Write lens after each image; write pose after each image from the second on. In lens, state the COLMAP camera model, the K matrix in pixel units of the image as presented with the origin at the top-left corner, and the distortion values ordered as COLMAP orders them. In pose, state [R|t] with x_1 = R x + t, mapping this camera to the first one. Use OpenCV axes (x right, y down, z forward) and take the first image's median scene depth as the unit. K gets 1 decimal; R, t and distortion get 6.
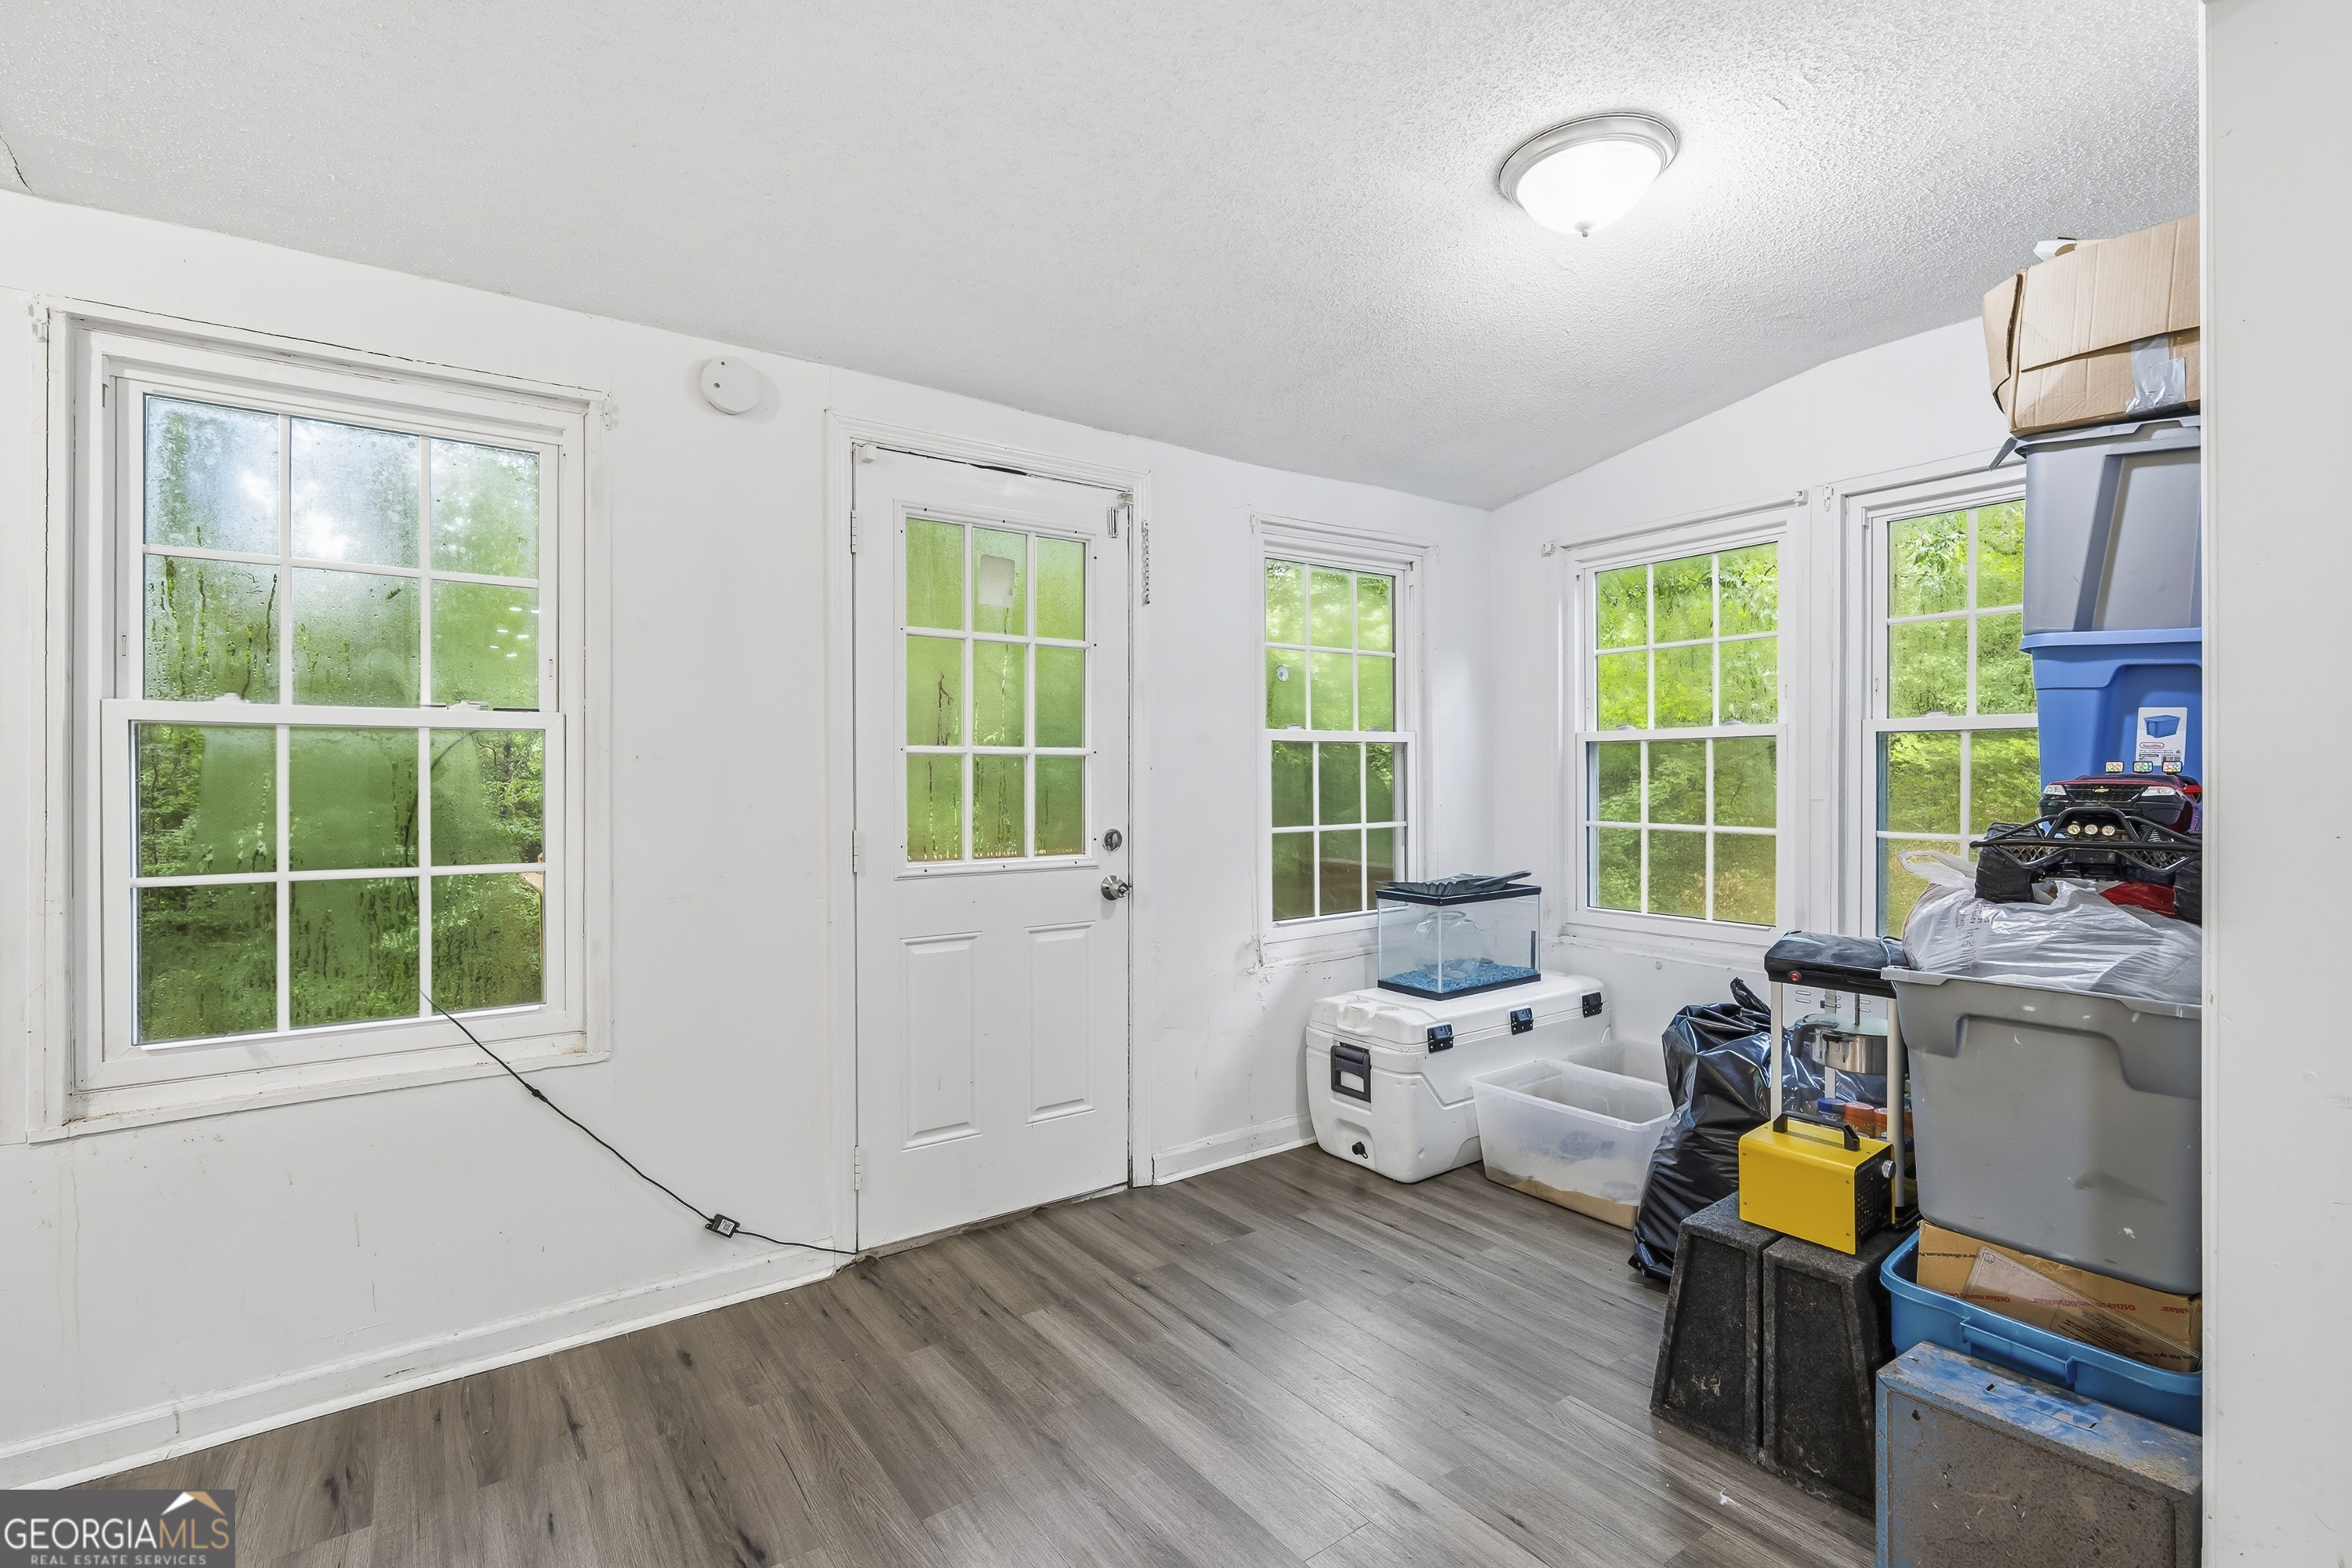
lens RADIAL K [[1068.1, 0, 1173.7], [0, 1068.1, 778.9], [0, 0, 1]] dist [-0.006967, 0.000970]
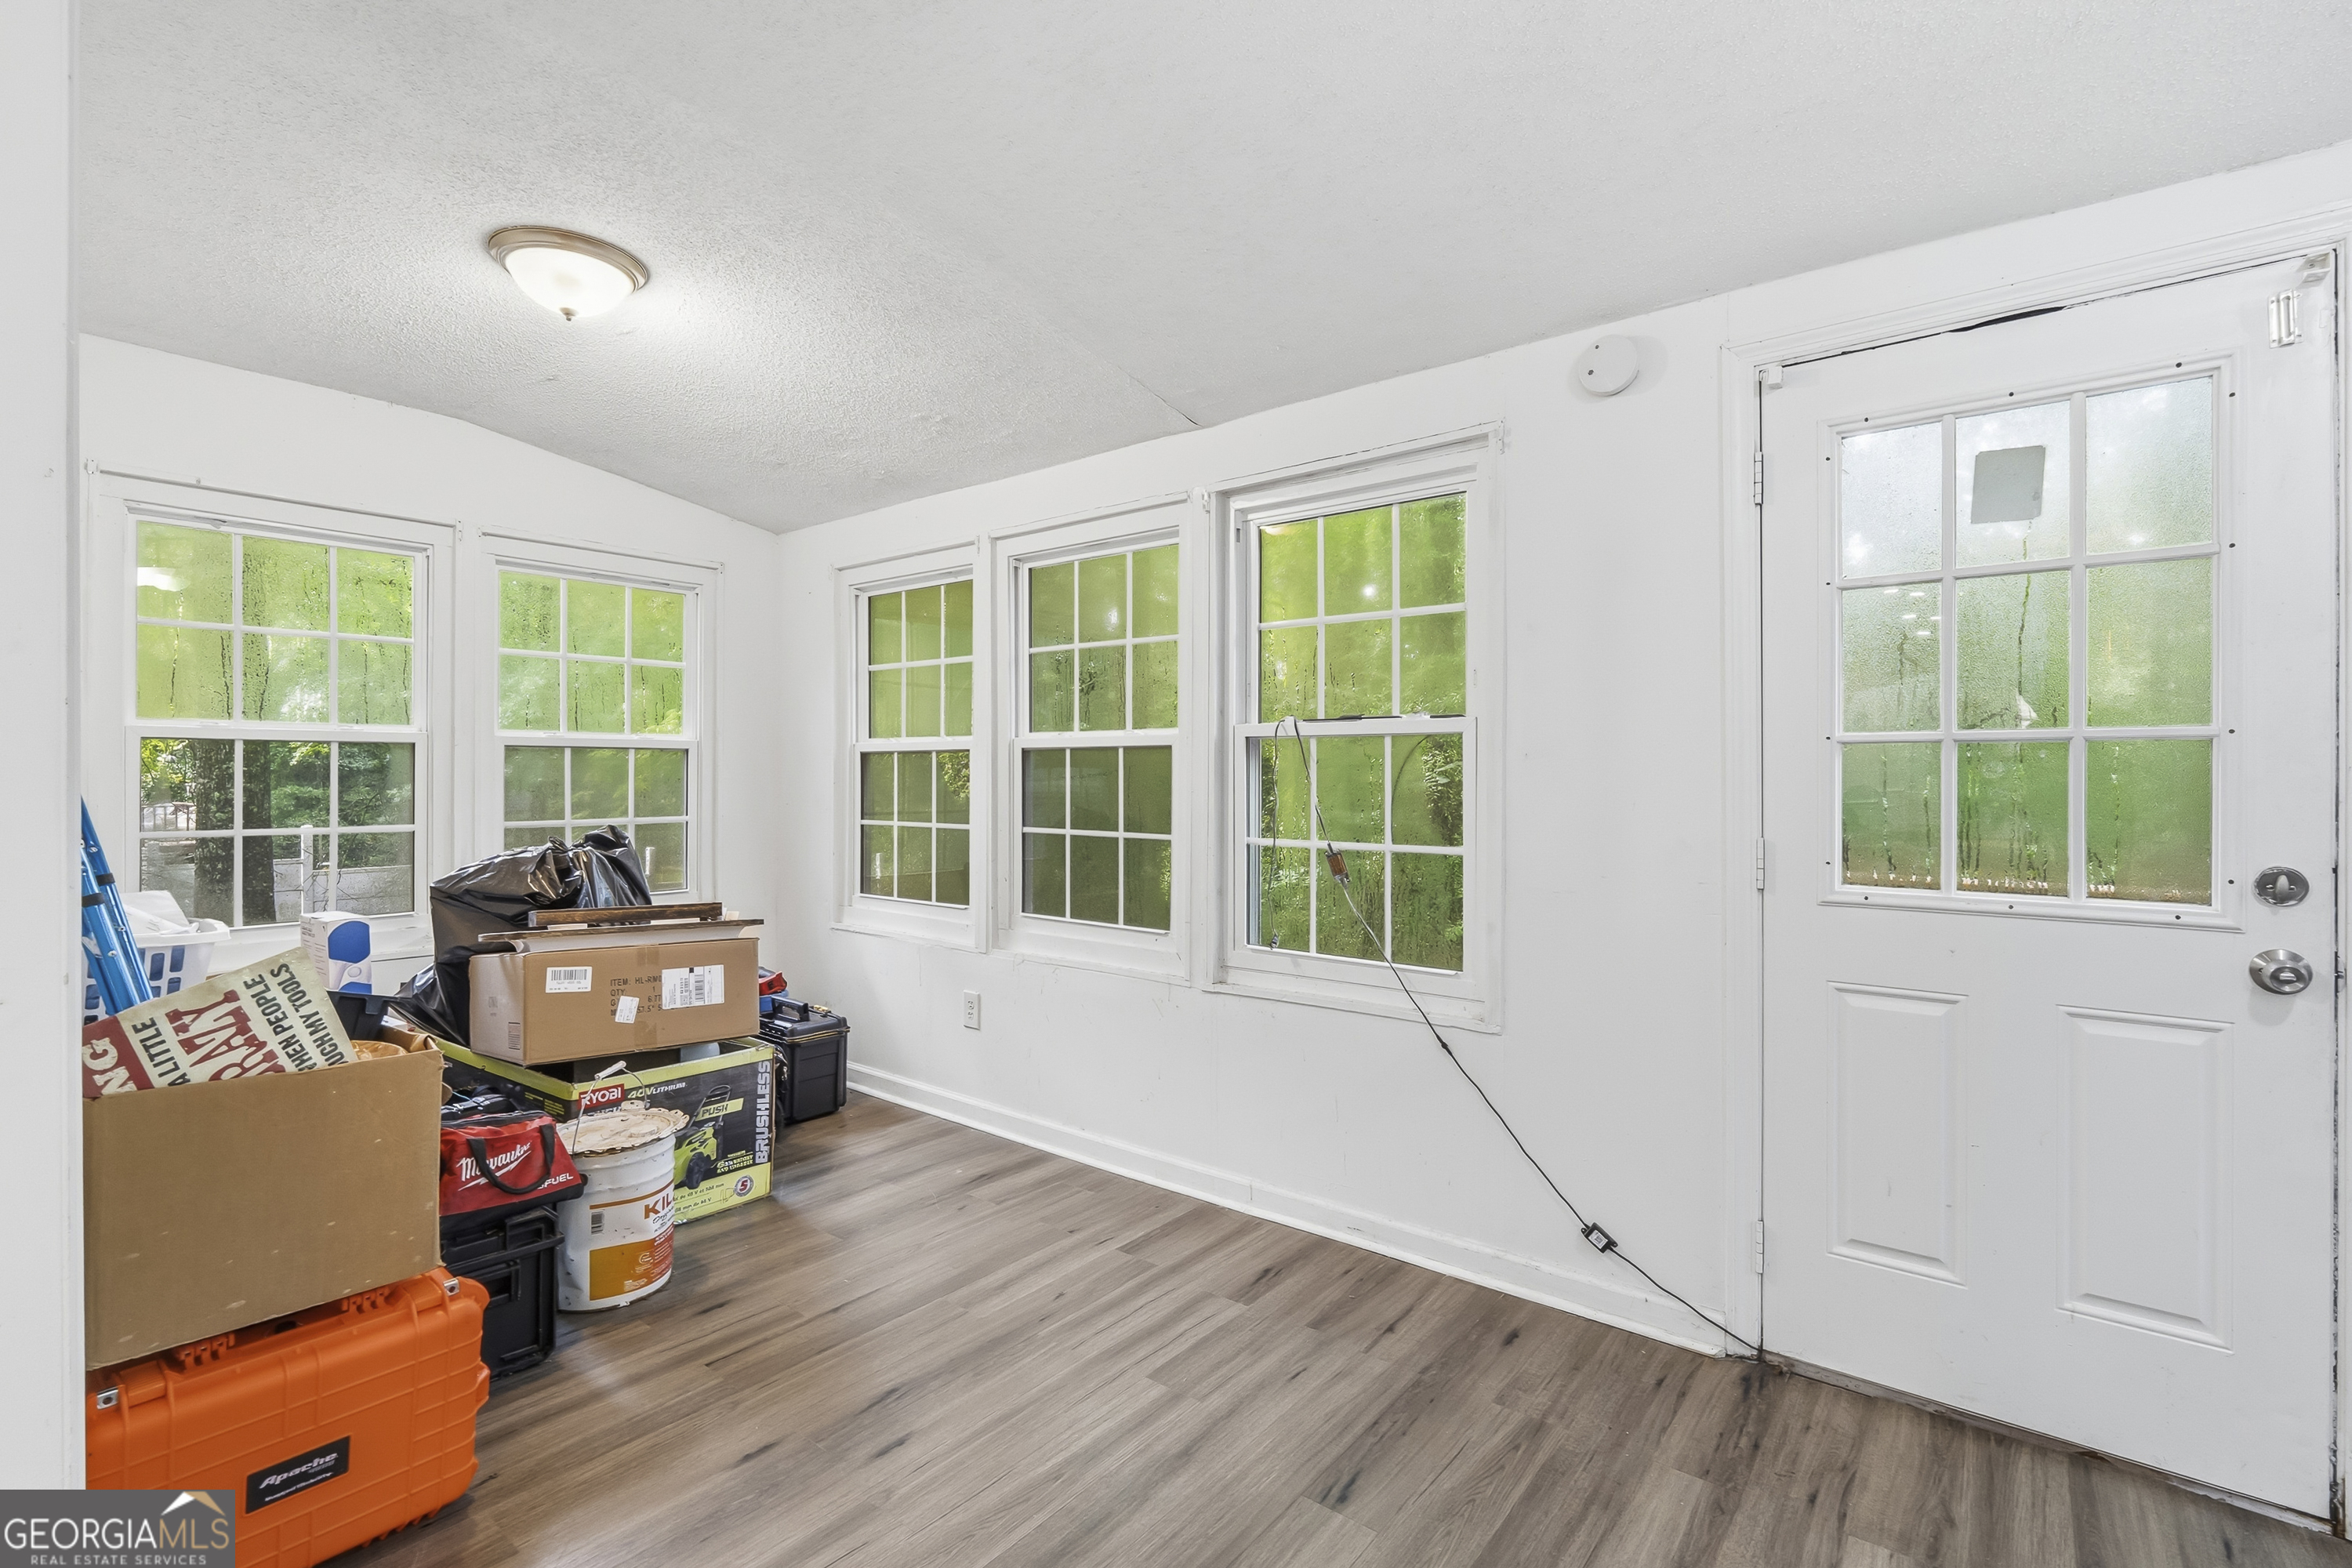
lens RADIAL K [[1068.1, 0, 1185.4], [0, 1068.1, 778.7], [0, 0, 1]] dist [-0.006967, 0.000970]
pose [[0.271980, 0.002995, -0.962298, 0.439367], [-0.003850, 0.999991, 0.002024, 0.002587], [0.962295, 0.003154, 0.271989, 0.407267]]
